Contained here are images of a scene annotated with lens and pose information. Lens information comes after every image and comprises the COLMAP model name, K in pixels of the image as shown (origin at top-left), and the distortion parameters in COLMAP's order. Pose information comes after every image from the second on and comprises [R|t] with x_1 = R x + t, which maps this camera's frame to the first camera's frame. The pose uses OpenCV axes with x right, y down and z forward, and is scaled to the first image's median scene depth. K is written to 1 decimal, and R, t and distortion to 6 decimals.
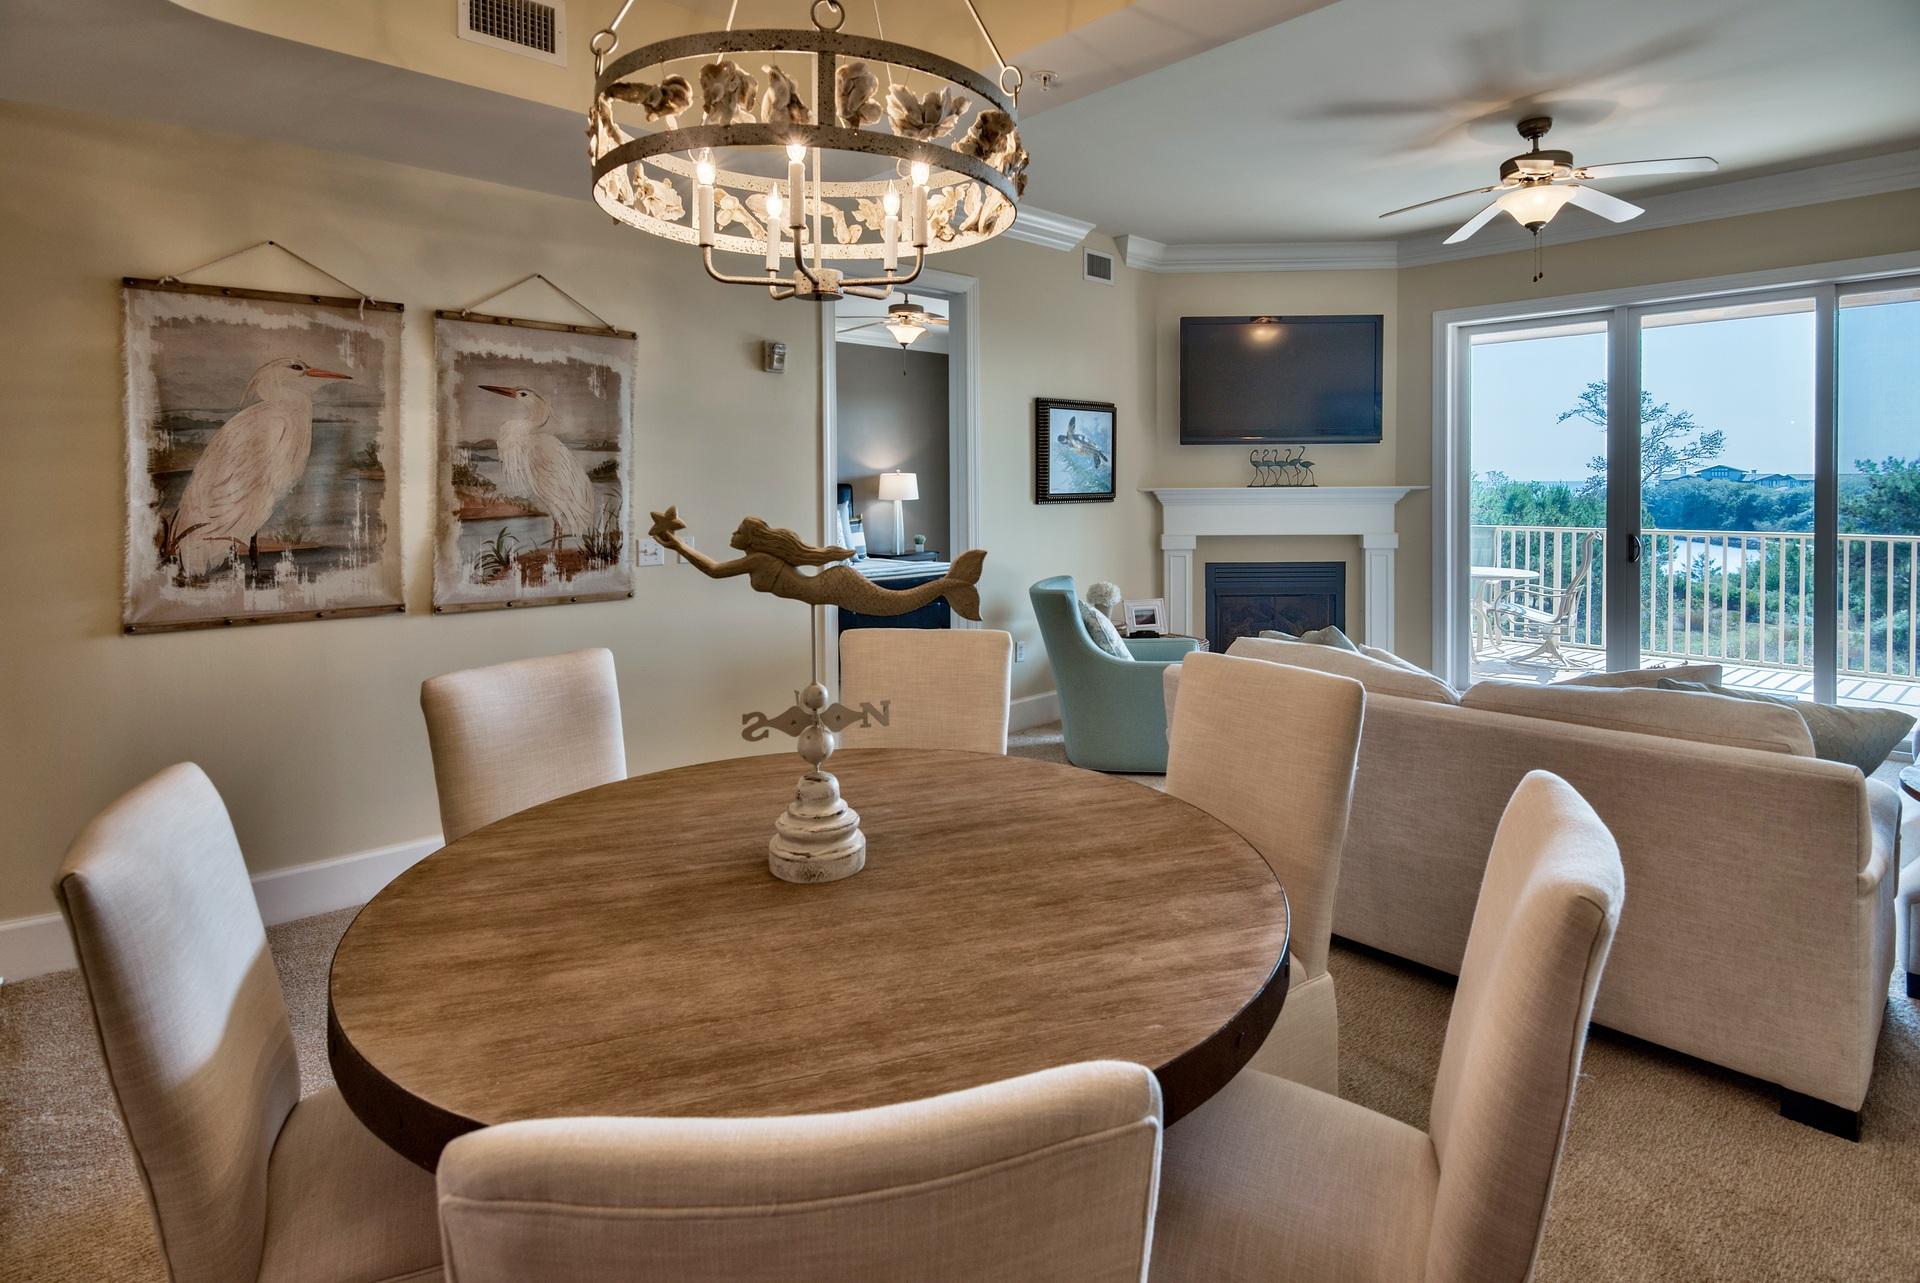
lens RADIAL K [[997.9, 0, 961.5], [0, 997.9, 500.0], [0, 0, 1]] dist [-0.004286, -0.000810]
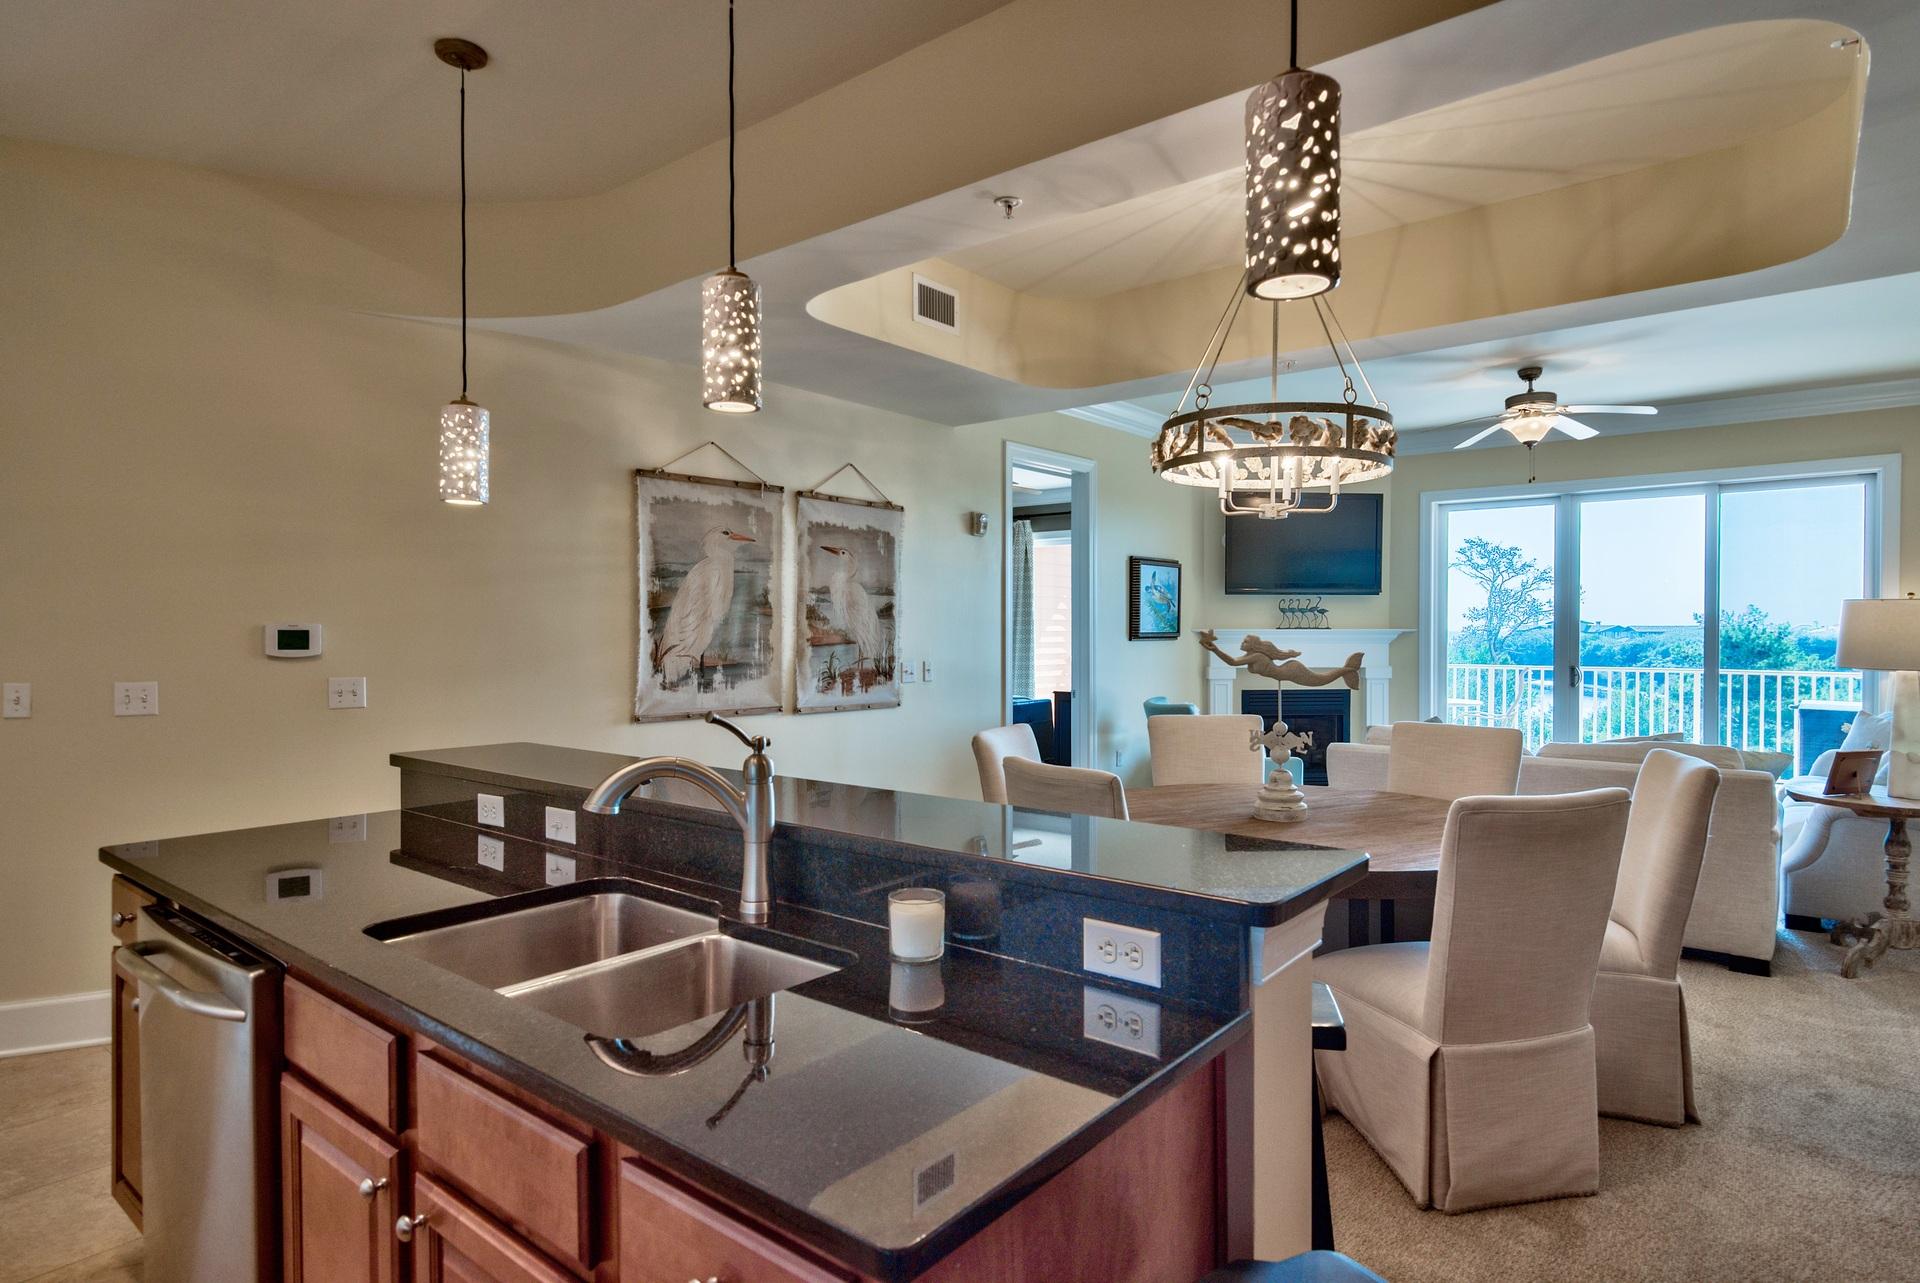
lens RADIAL K [[1030.5, 0, 960.0], [0, 1030.5, 641.5], [0, 0, 1]] dist [0.005301, 0.000888]
pose [[0.992819, 0.006610, 0.119446, -0.461723], [-0.006074, 0.999970, -0.004849, 0.020097], [-0.119474, 0.004088, 0.992829, -0.411109]]
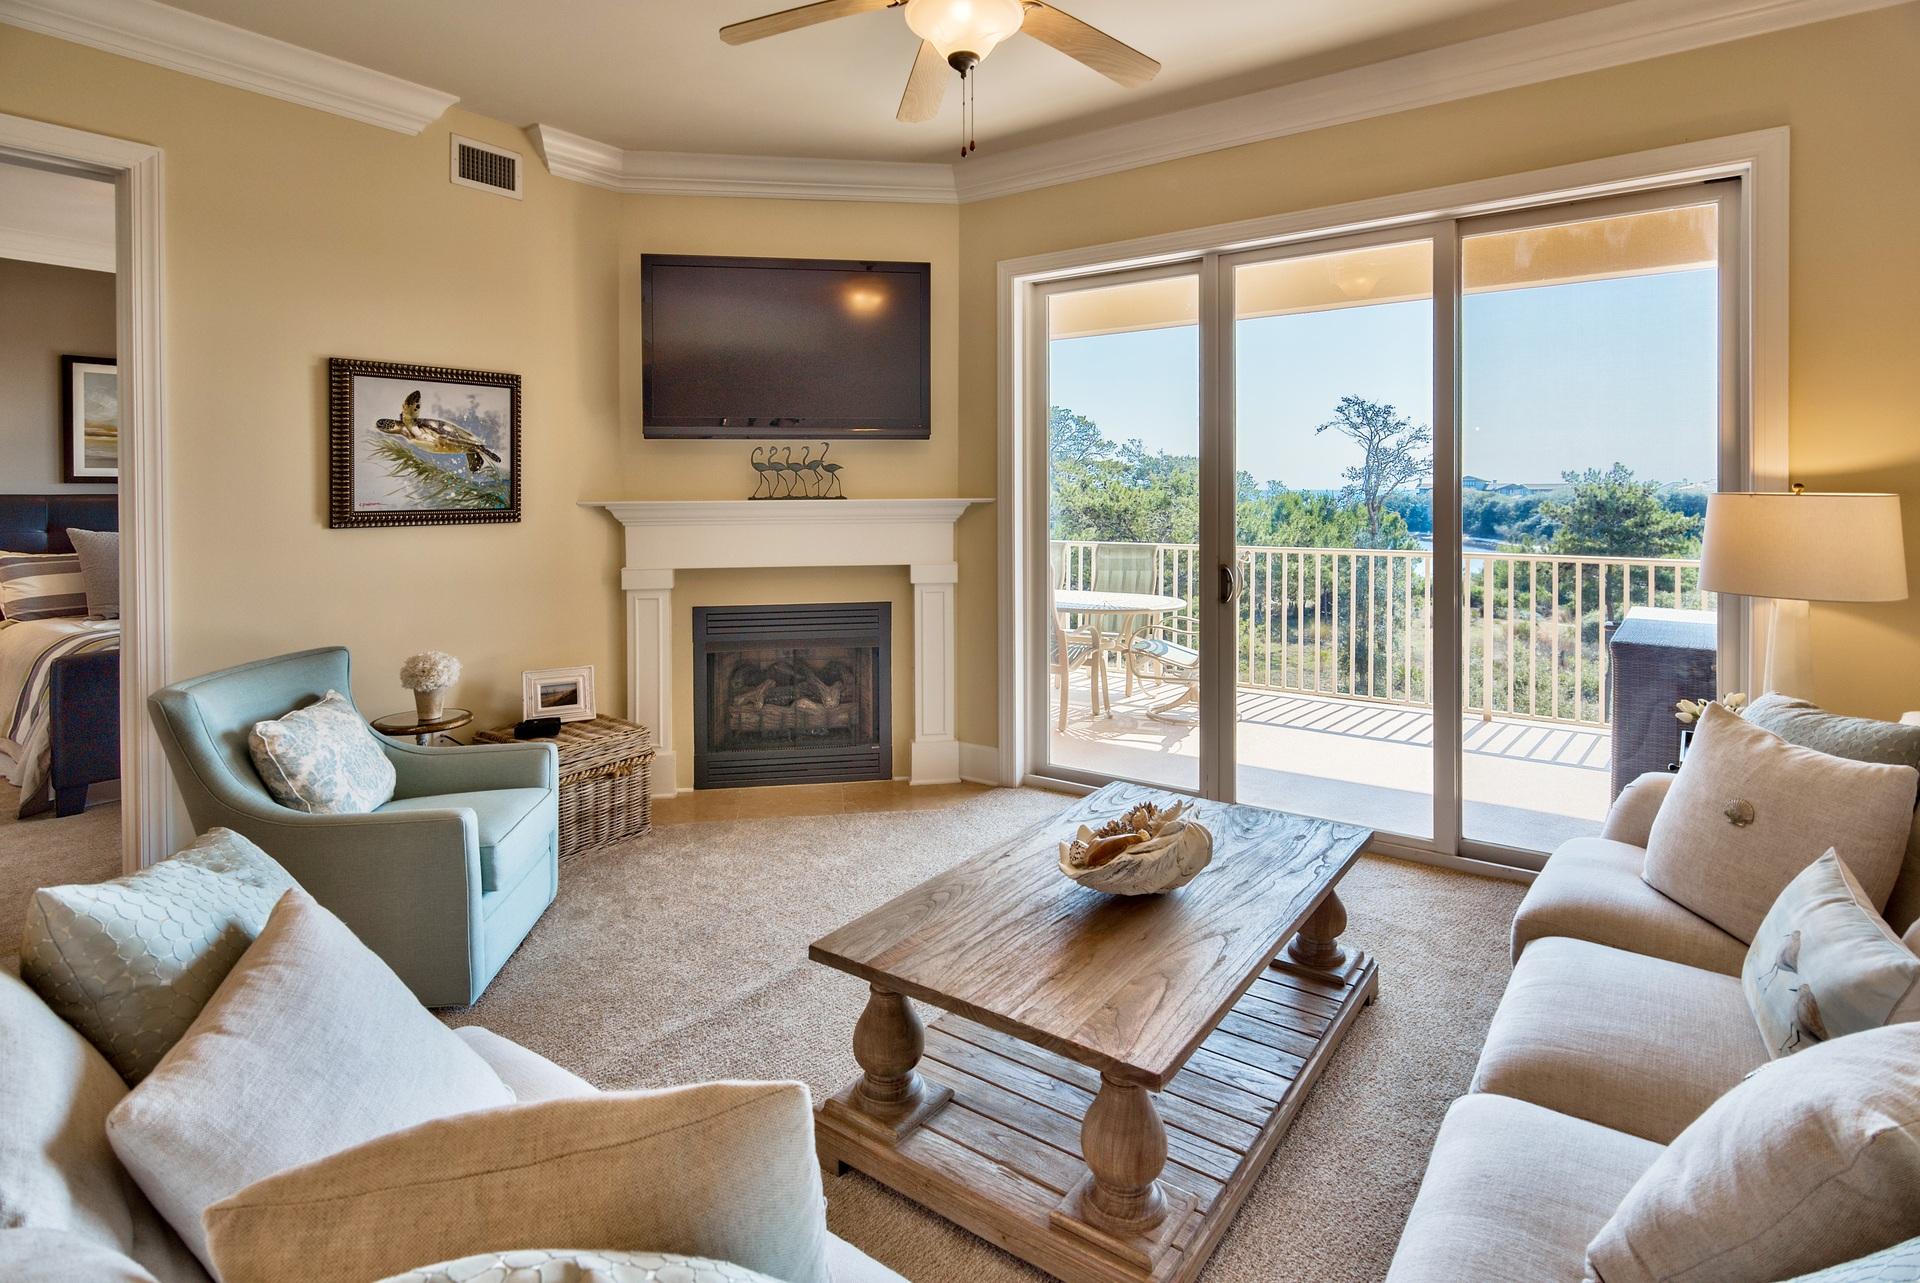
lens RADIAL K [[984.5, 0, 969.7], [0, 984.5, 501.1], [0, 0, 1]] dist [0.000087, 0.000166]
pose [[0.983488, -0.000821, 0.180974, 0.560690], [0.002035, 0.999977, -0.006524, -0.012578], [-0.180964, 0.006785, 0.983466, 0.503509]]
